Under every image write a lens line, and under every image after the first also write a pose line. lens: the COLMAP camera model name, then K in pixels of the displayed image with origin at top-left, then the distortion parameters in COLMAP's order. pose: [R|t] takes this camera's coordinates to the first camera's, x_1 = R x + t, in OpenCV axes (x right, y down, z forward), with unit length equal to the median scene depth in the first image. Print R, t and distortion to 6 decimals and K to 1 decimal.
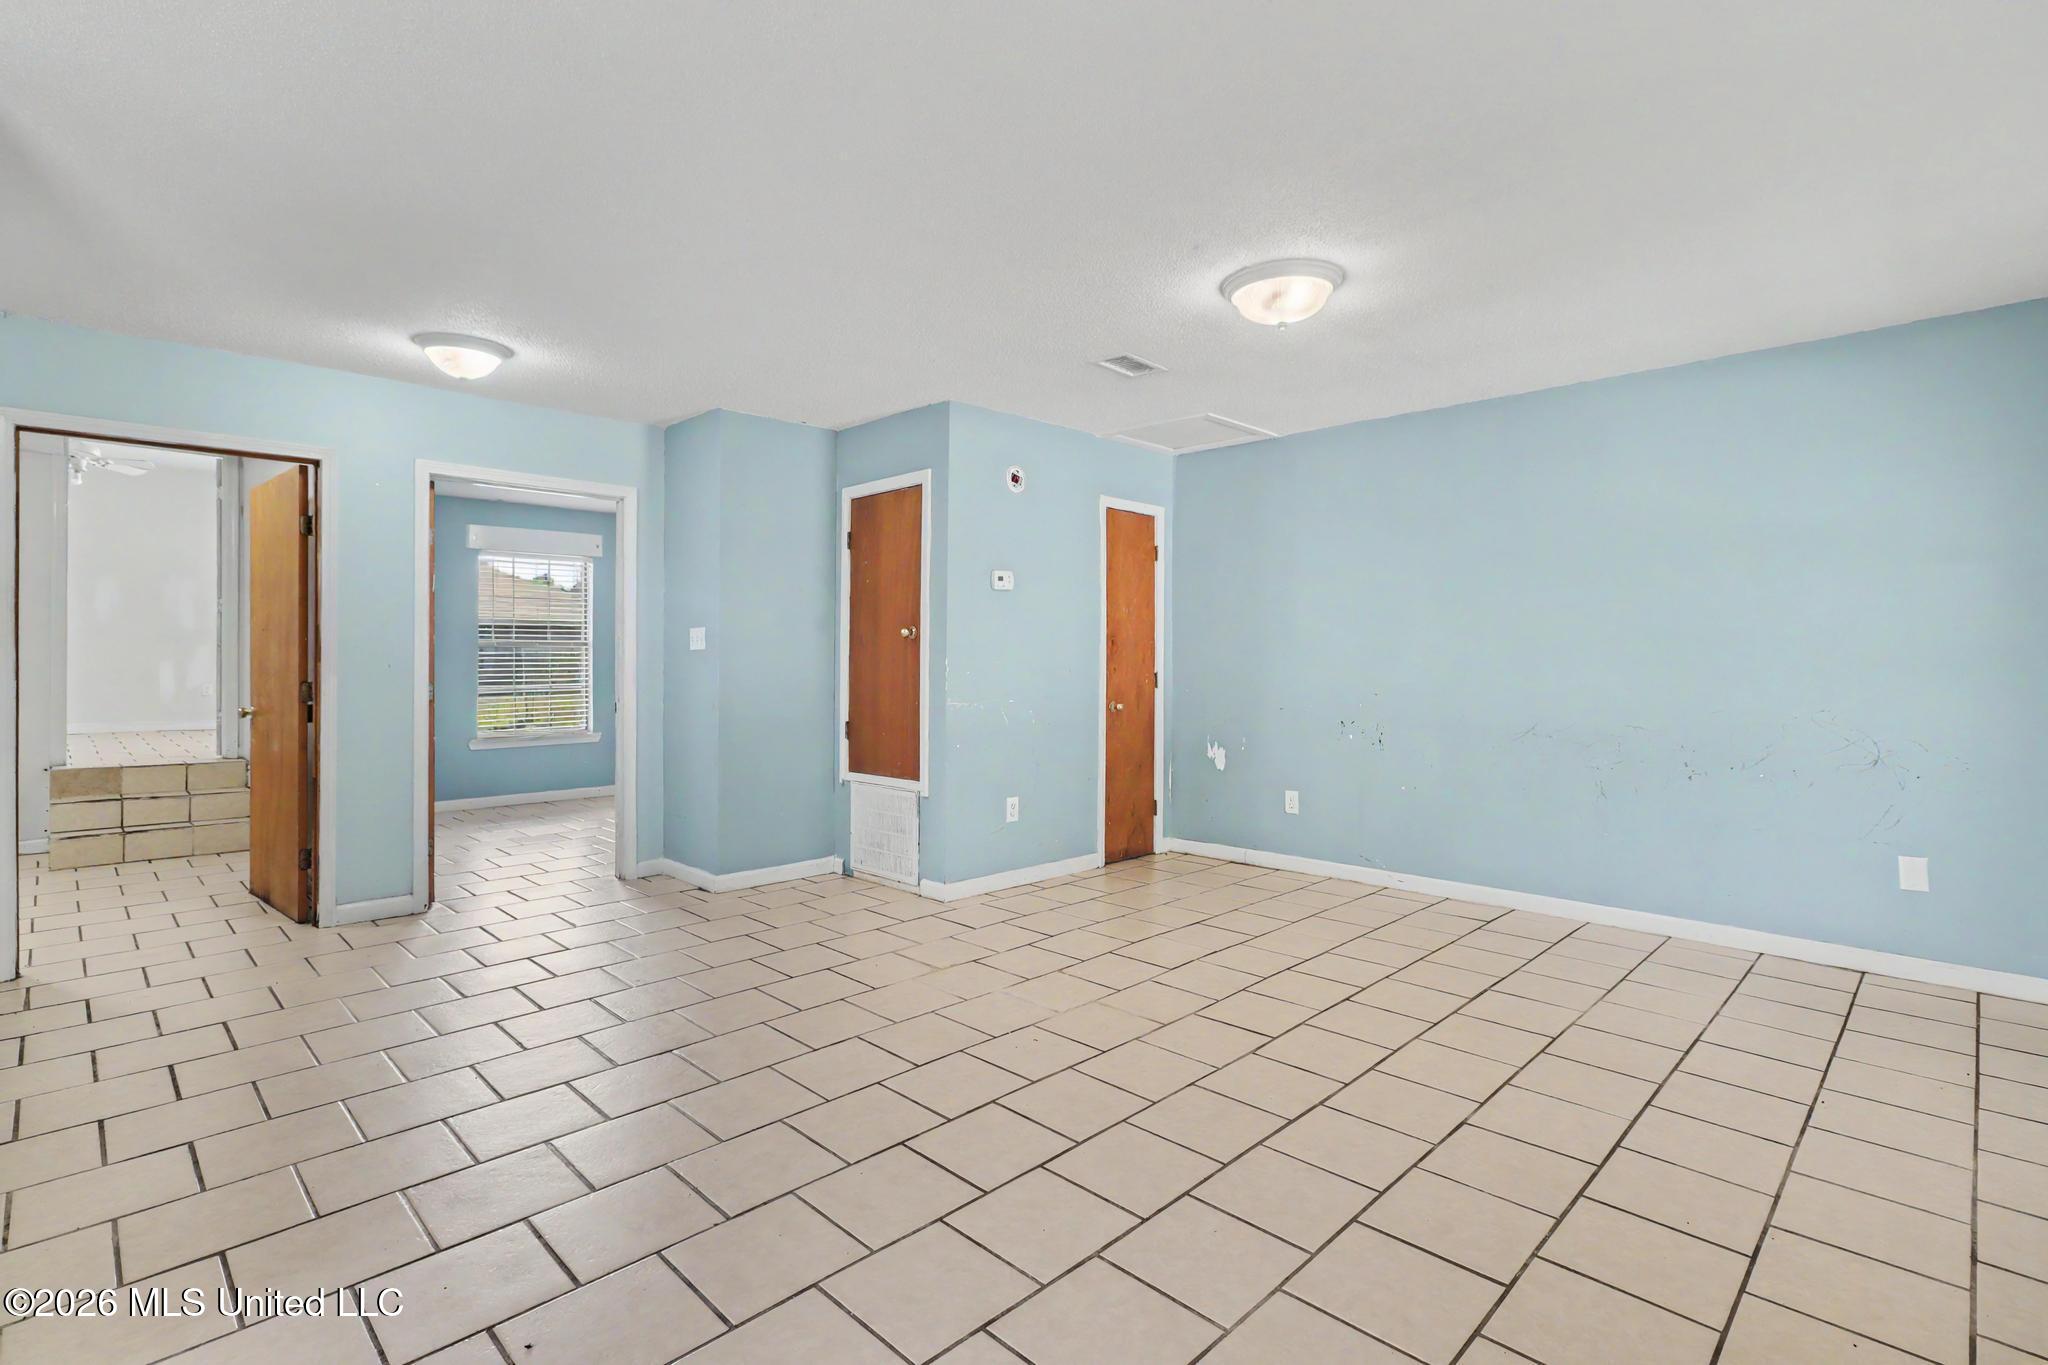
lens RADIAL K [[966.8, 0, 1023.1], [0, 966.8, 667.2], [0, 0, 1]] dist [-0.011352, 0.004716]
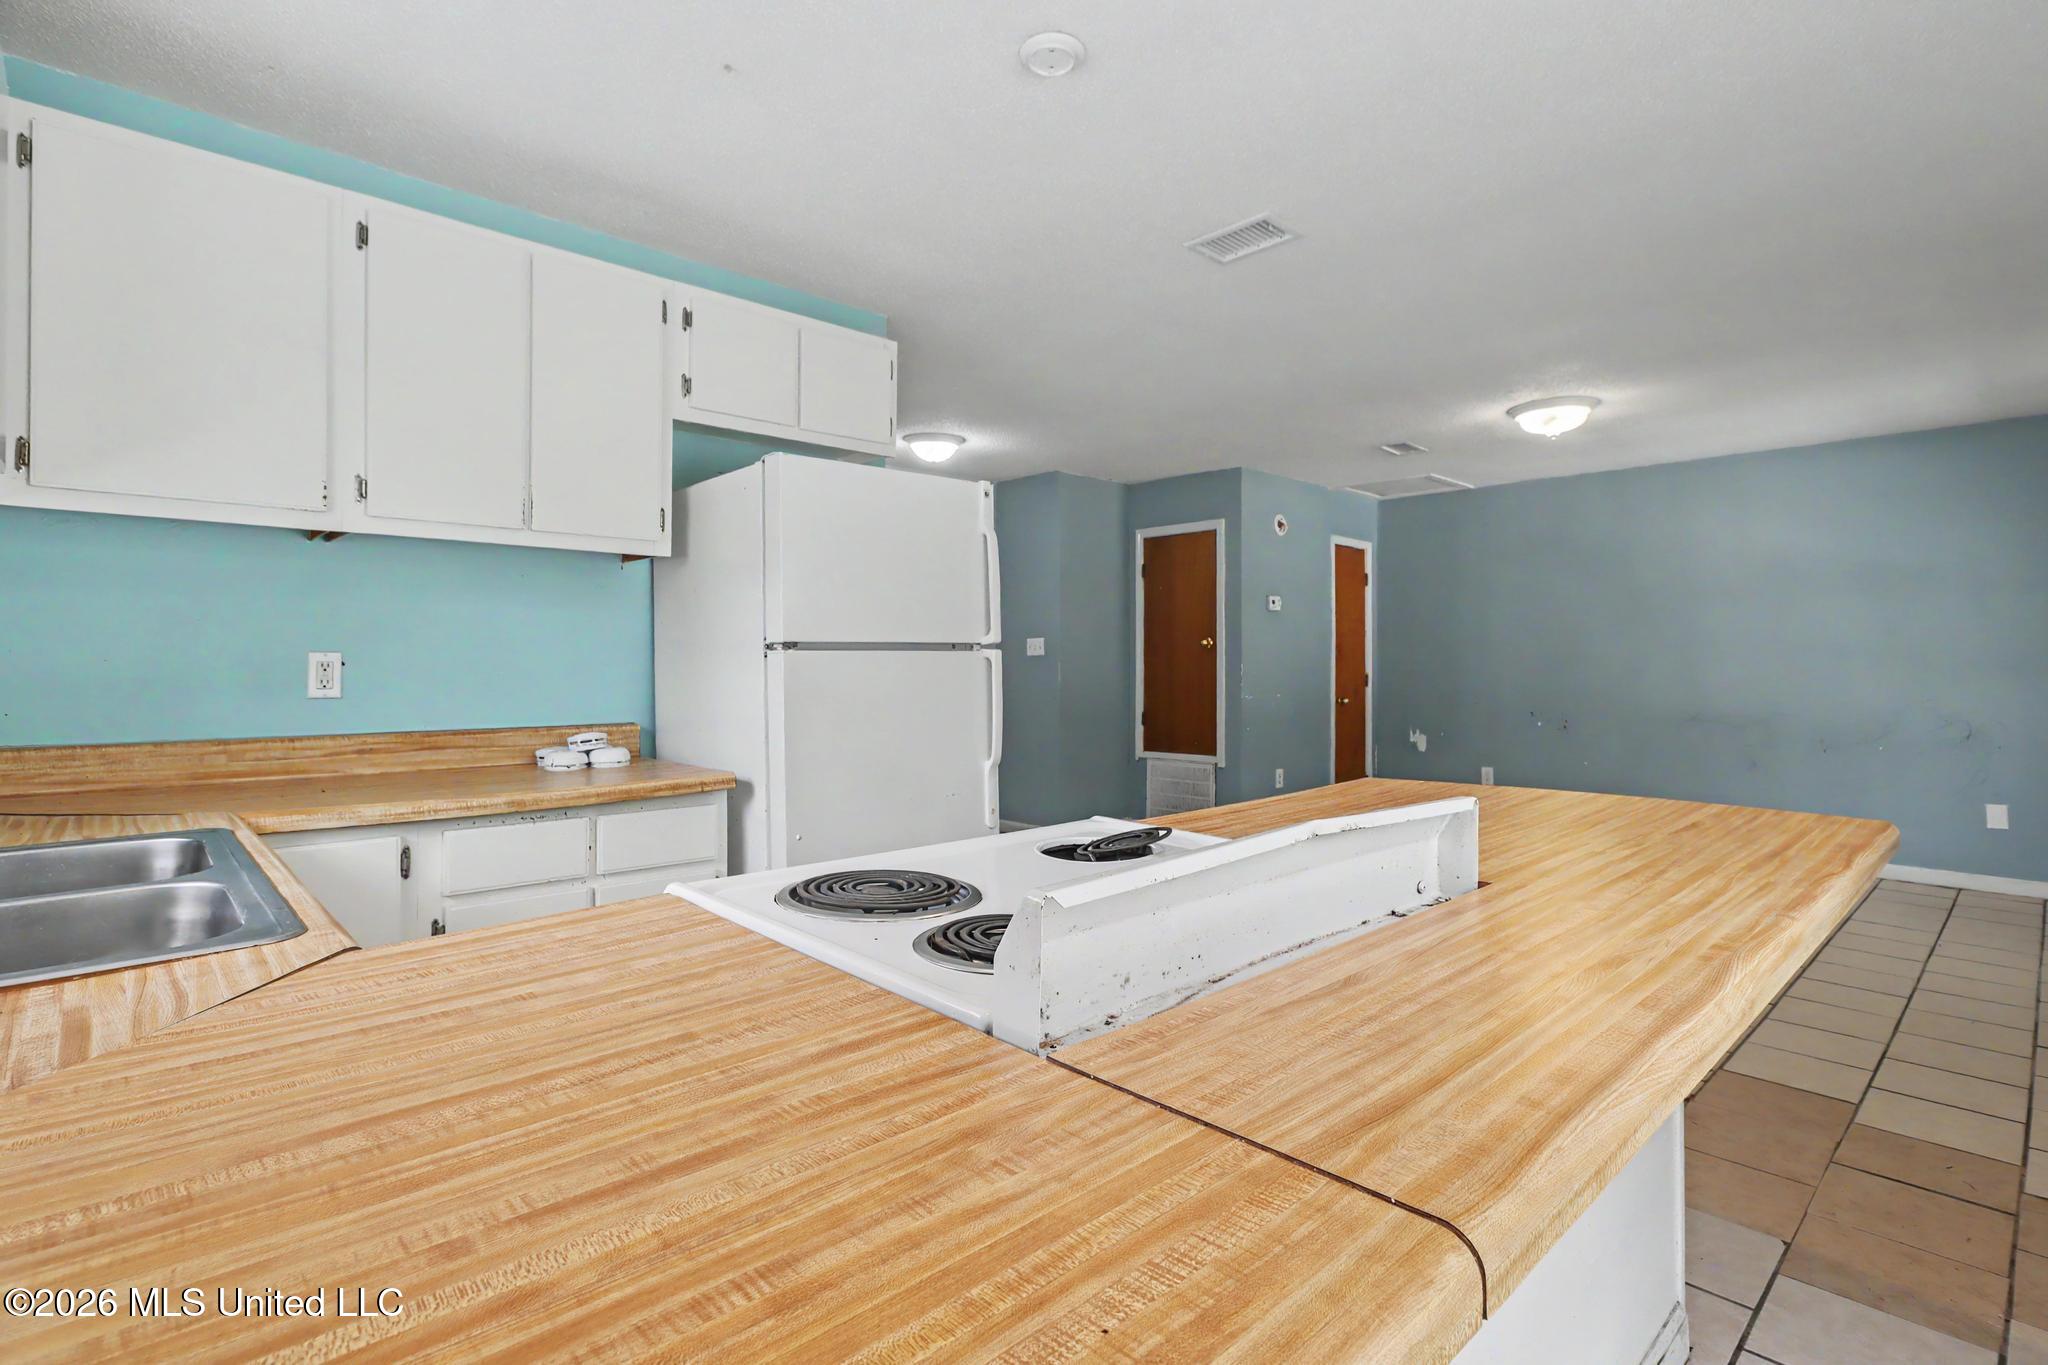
lens RADIAL K [[966.8, 0, 1020.9], [0, 966.8, 667.9], [0, 0, 1]] dist [-0.011352, 0.004716]
pose [[0.999584, 0.005417, -0.028329, -0.315562], [-0.005395, 0.999985, 0.000869, -0.002010], [0.028333, -0.000716, 0.999598, -0.305838]]
